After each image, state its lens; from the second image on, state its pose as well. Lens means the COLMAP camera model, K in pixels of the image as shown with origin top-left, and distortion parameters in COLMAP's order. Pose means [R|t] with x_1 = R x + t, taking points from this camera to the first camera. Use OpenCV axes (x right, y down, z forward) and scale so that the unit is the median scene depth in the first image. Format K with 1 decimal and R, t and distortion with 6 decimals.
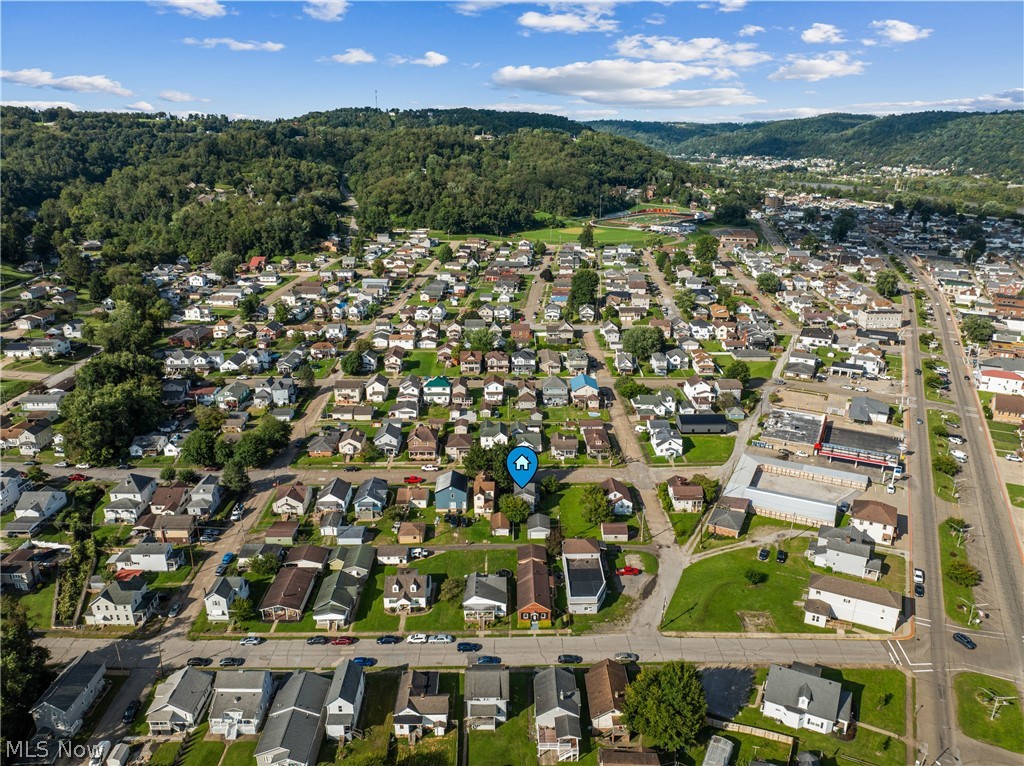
lens RADIAL K [[714.6, 0, 519.5], [0, 714.6, 383.0], [0, 0, 1]] dist [-0.036885, 0.000389]
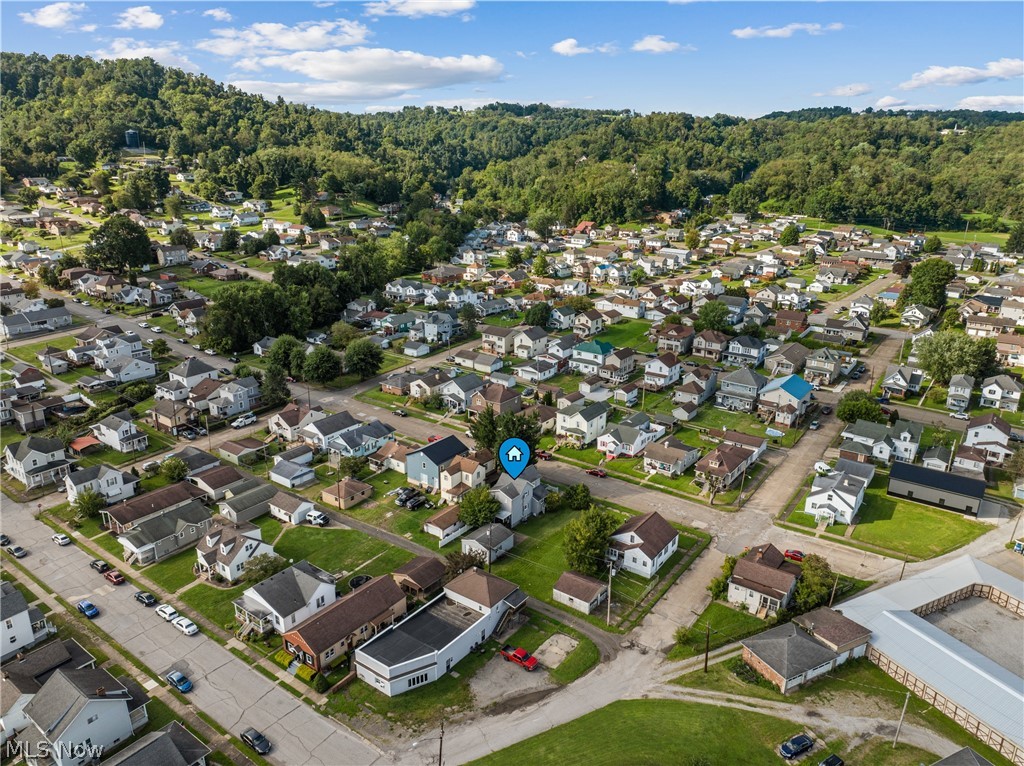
lens RADIAL K [[714.6, 0, 519.5], [0, 714.6, 383.0], [0, 0, 1]] dist [-0.036885, 0.000389]
pose [[0.799987, 0.195218, -0.567372, 0.267160], [-0.206355, 0.977426, 0.045349, 0.018133], [0.563417, 0.080802, 0.822212, 0.328849]]
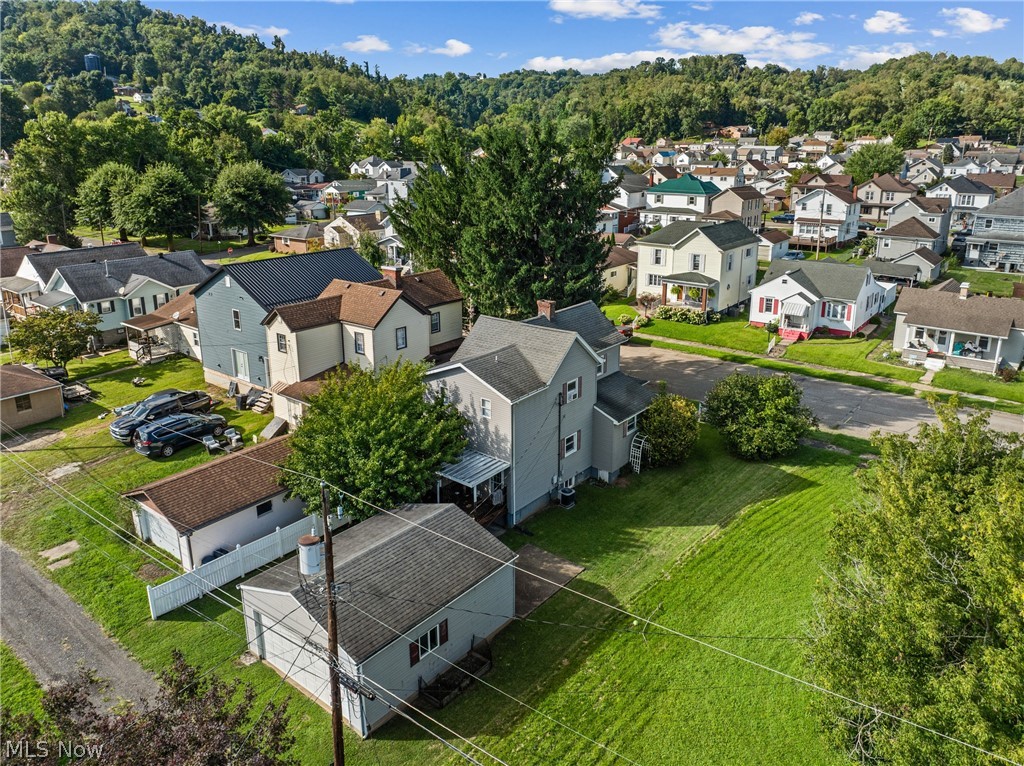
lens RADIAL K [[714.6, 0, 519.5], [0, 714.6, 383.0], [0, 0, 1]] dist [-0.036885, 0.000389]
pose [[0.777375, 0.199178, -0.596671, 0.077735], [-0.205246, 0.976948, 0.058713, 0.105262], [0.594610, 0.076822, 0.800335, 0.629952]]
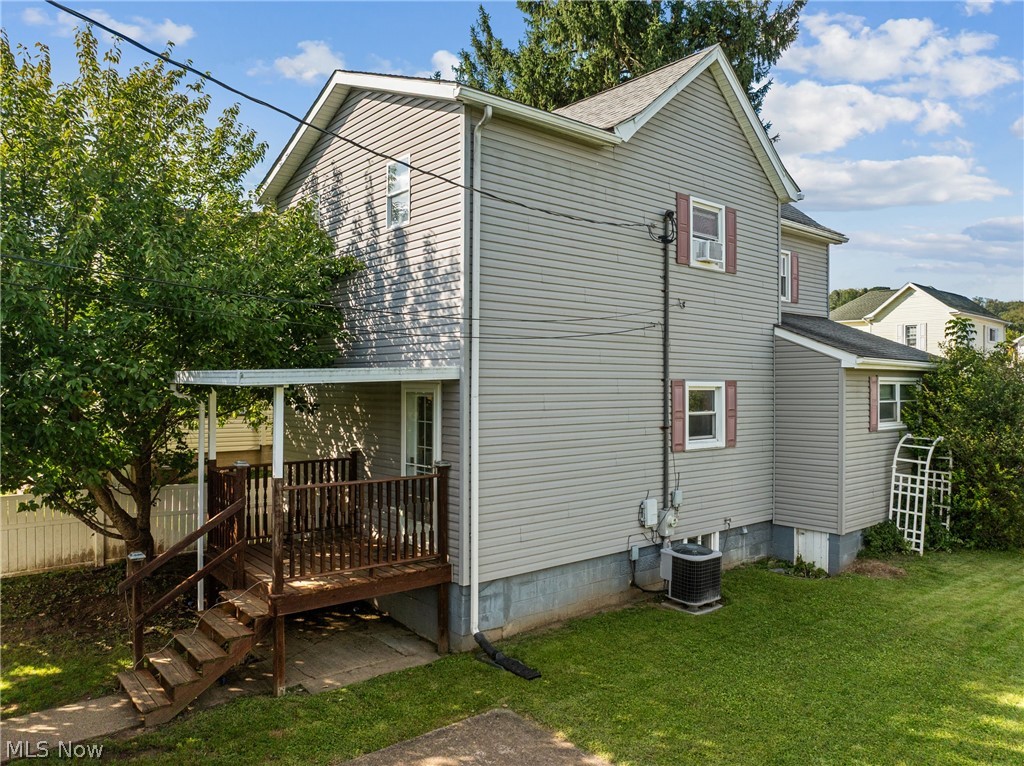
lens RADIAL K [[728.8, 0, 512.0], [0, 728.8, 383.0], [0, 0, 1]] dist [-0.045111, -0.001422]
pose [[0.639469, 0.002167, -0.768814, 0.037215], [-0.261028, 0.941208, -0.214459, 0.130342], [0.723149, 0.337822, 0.602438, 0.701968]]
